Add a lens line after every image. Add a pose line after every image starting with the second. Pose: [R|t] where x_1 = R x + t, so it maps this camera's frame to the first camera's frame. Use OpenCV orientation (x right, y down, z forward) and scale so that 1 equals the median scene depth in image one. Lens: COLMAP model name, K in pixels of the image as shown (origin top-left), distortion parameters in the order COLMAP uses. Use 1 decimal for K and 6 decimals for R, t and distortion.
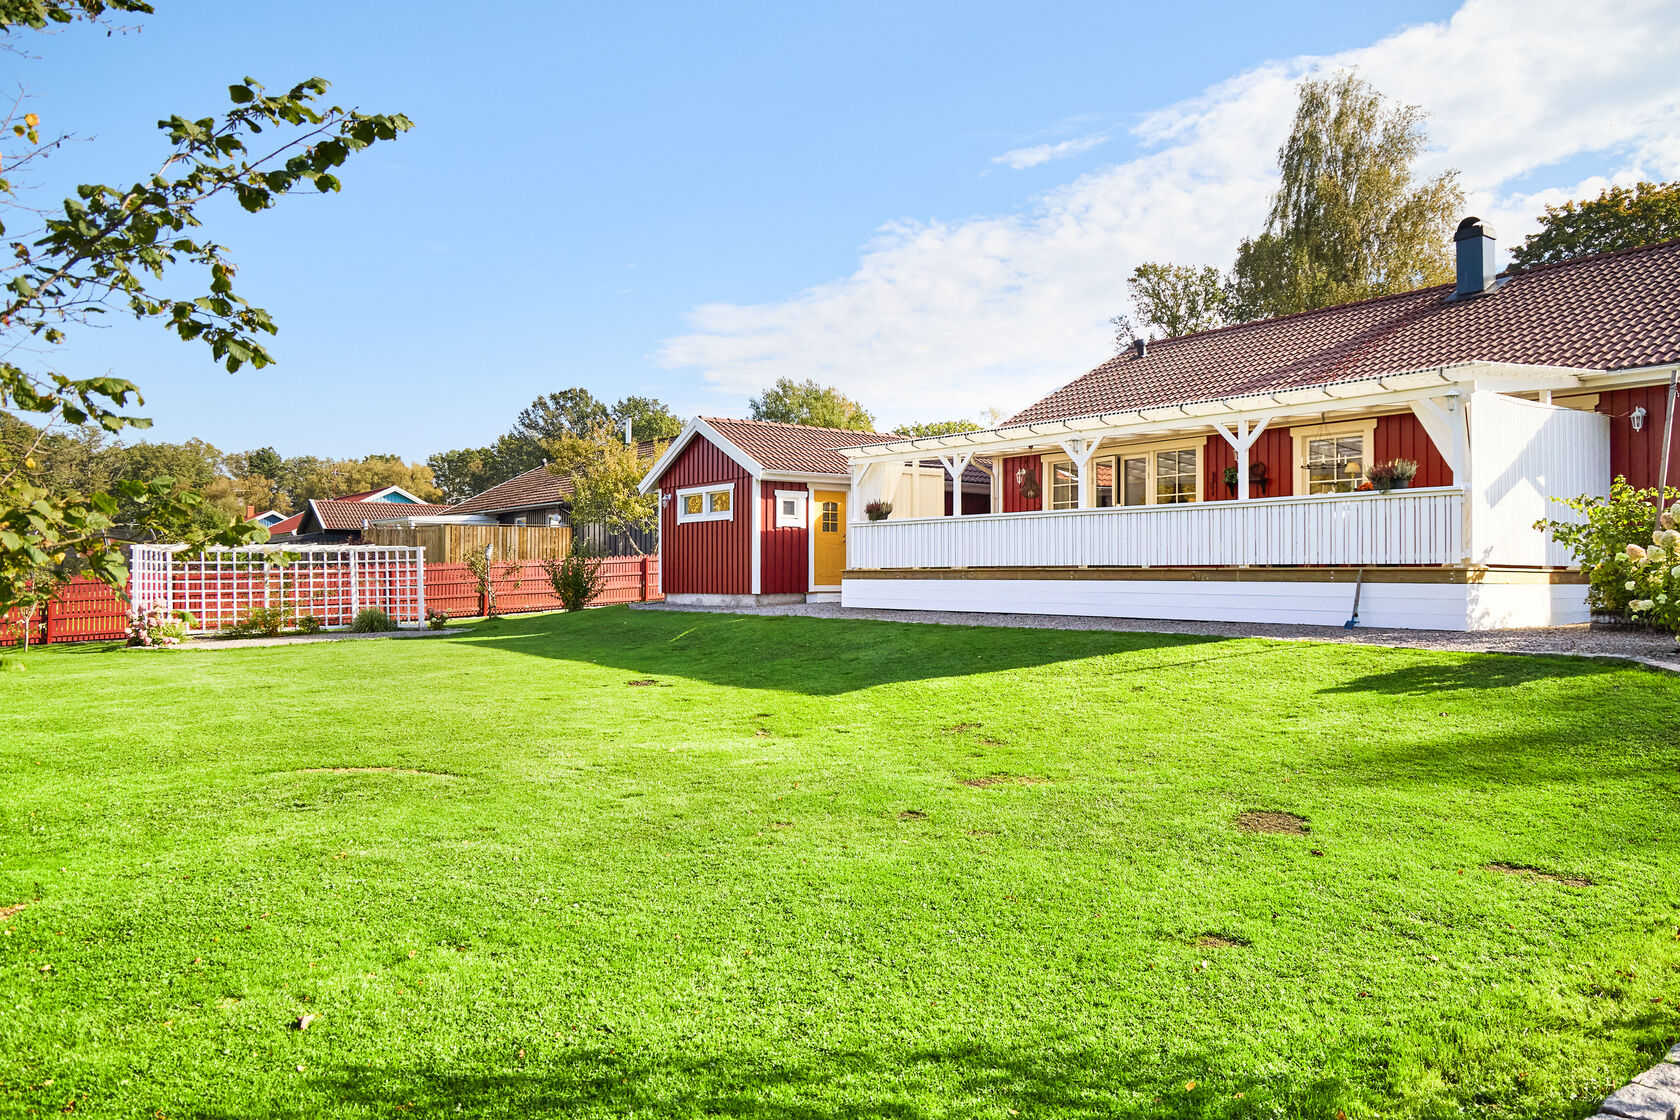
lens RADIAL K [[1206.1, 0, 840.3], [0, 1206.1, 561.3], [0, 0, 1]] dist [-0.009308, -0.002606]
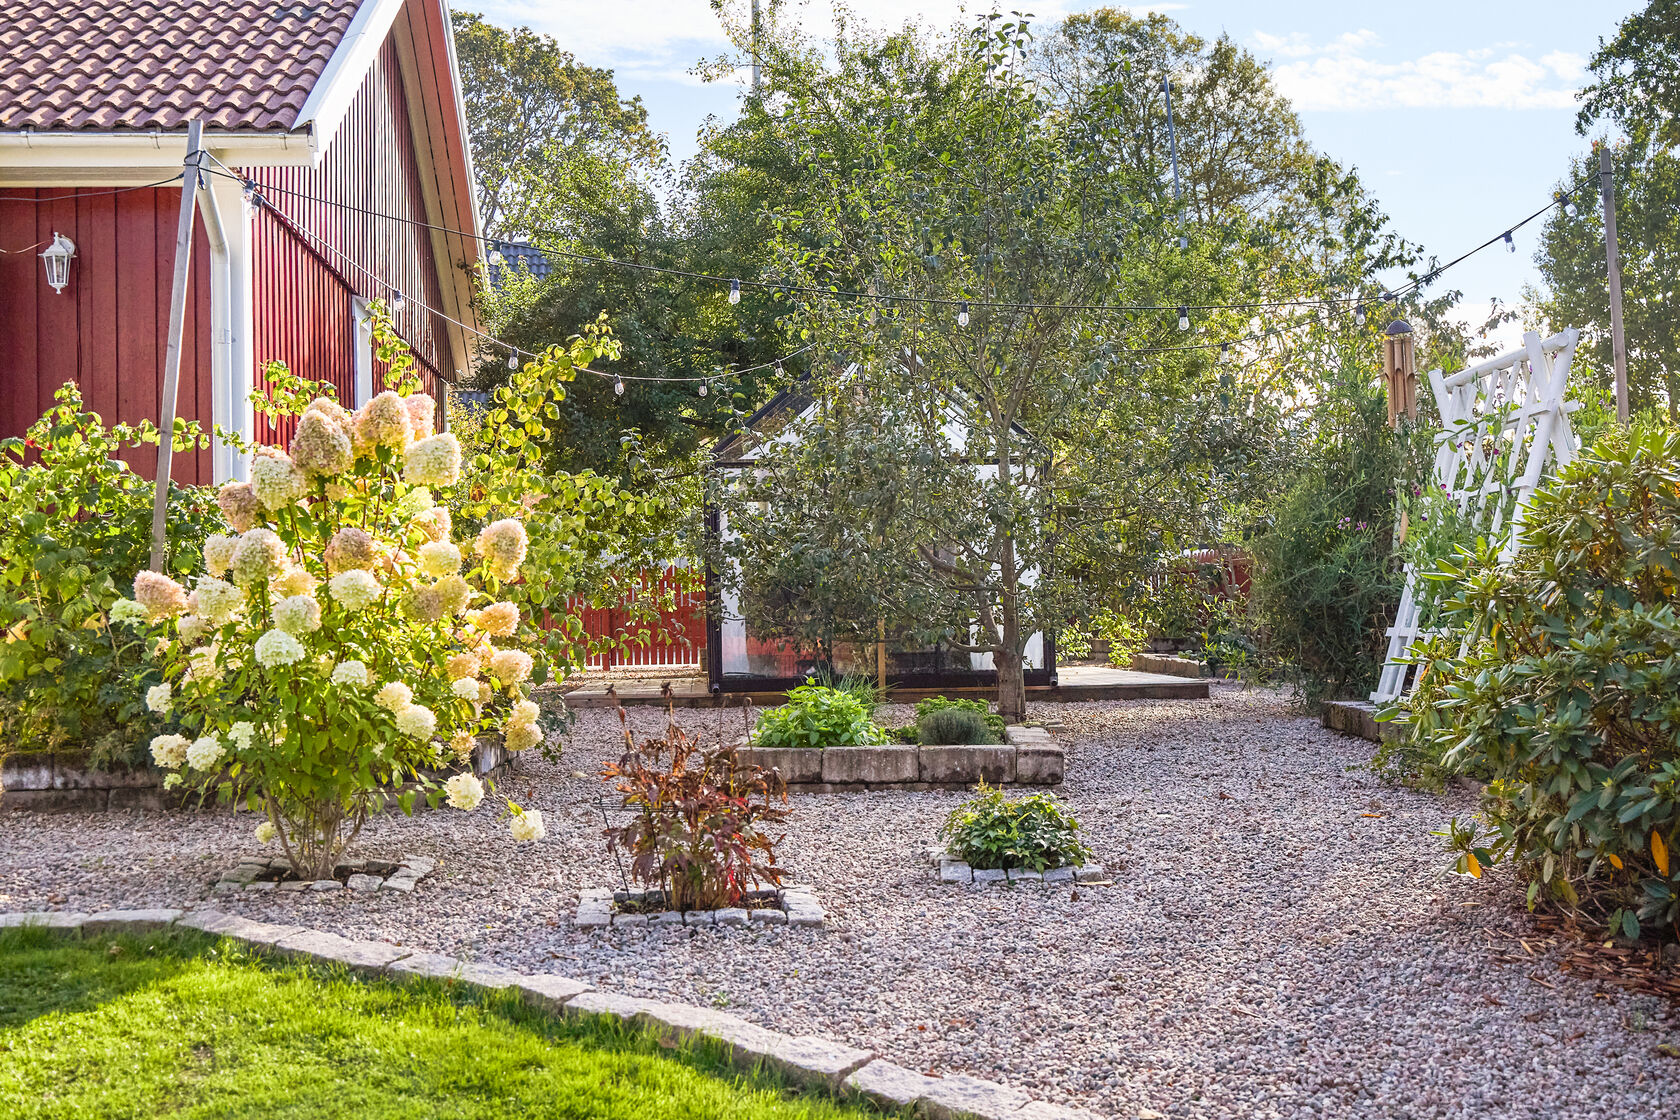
lens RADIAL K [[2263.4, 0, 840.3], [0, 2263.4, 562.9], [0, 0, 1]] dist [-0.026813, 0.000000]
pose [[0.543544, 0.010479, 0.839315, 0.199762], [0.004070, 0.999877, -0.015119, -0.005259], [-0.839371, 0.011634, 0.543434, 0.431005]]
